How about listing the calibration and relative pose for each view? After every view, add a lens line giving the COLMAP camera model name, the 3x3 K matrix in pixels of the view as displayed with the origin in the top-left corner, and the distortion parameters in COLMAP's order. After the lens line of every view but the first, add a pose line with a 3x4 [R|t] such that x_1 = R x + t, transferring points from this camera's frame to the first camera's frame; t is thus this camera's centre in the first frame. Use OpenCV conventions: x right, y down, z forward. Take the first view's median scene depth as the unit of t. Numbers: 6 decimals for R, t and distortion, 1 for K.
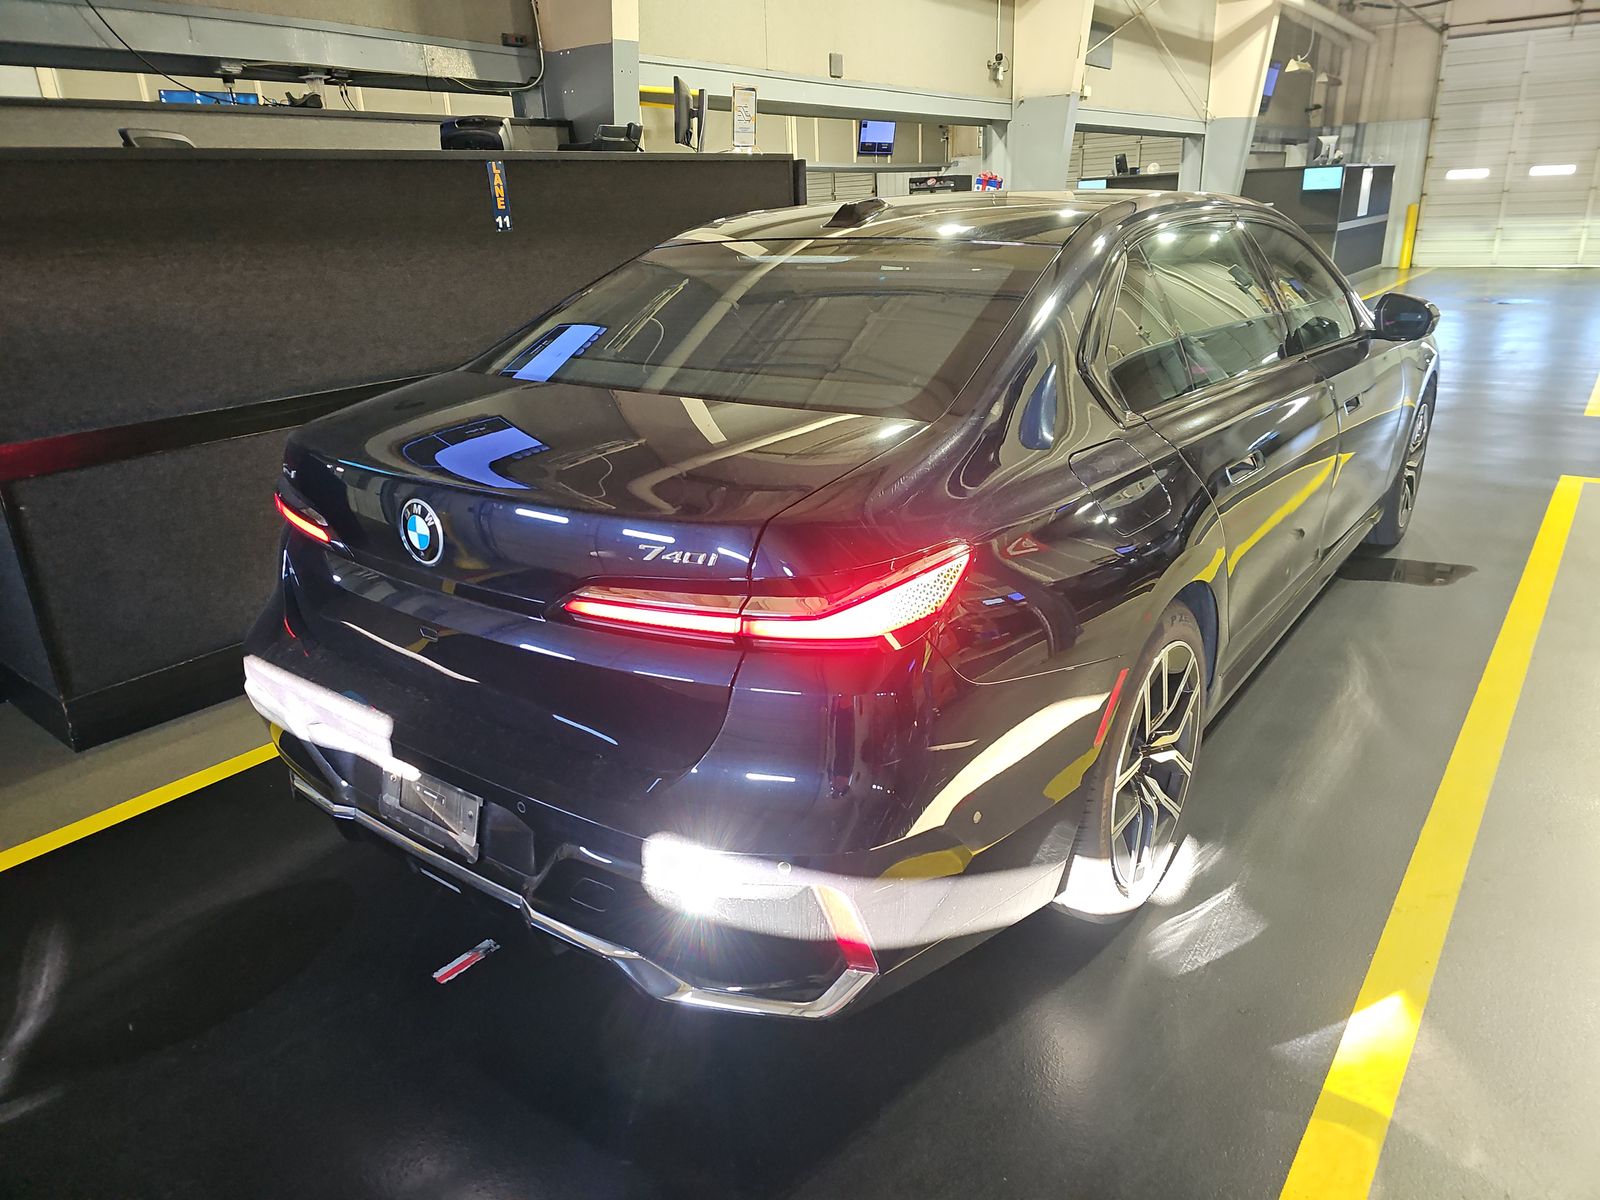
lens RADIAL K [[1060.6, 0, 791.3], [0, 1060.6, 593.6], [0, 0, 1]] dist [0.051519, -0.046189]
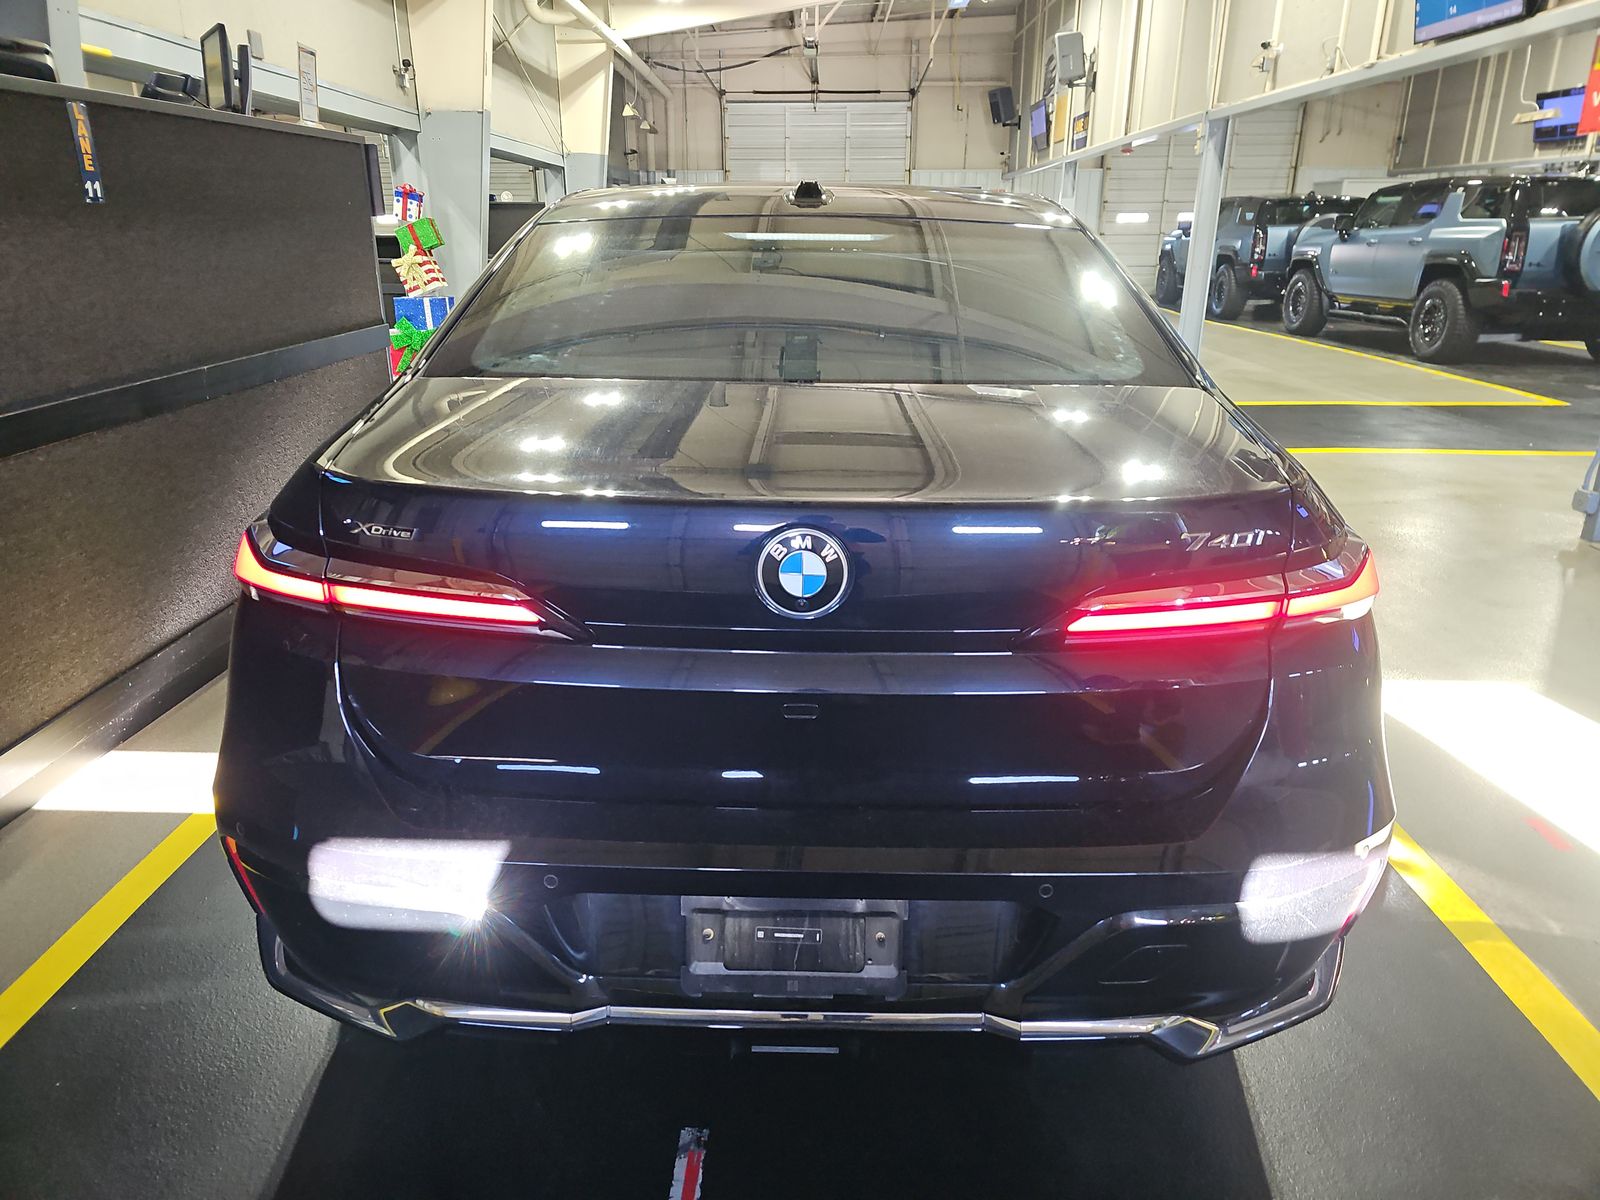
lens RADIAL K [[1060.6, 0, 791.3], [0, 1060.6, 593.6], [0, 0, 1]] dist [0.051519, -0.046189]
pose [[0.803112, -0.154290, 0.575504, -0.337394], [0.170366, 0.985029, 0.026338, -0.028247], [-0.570952, 0.076894, 0.817375, 0.181893]]
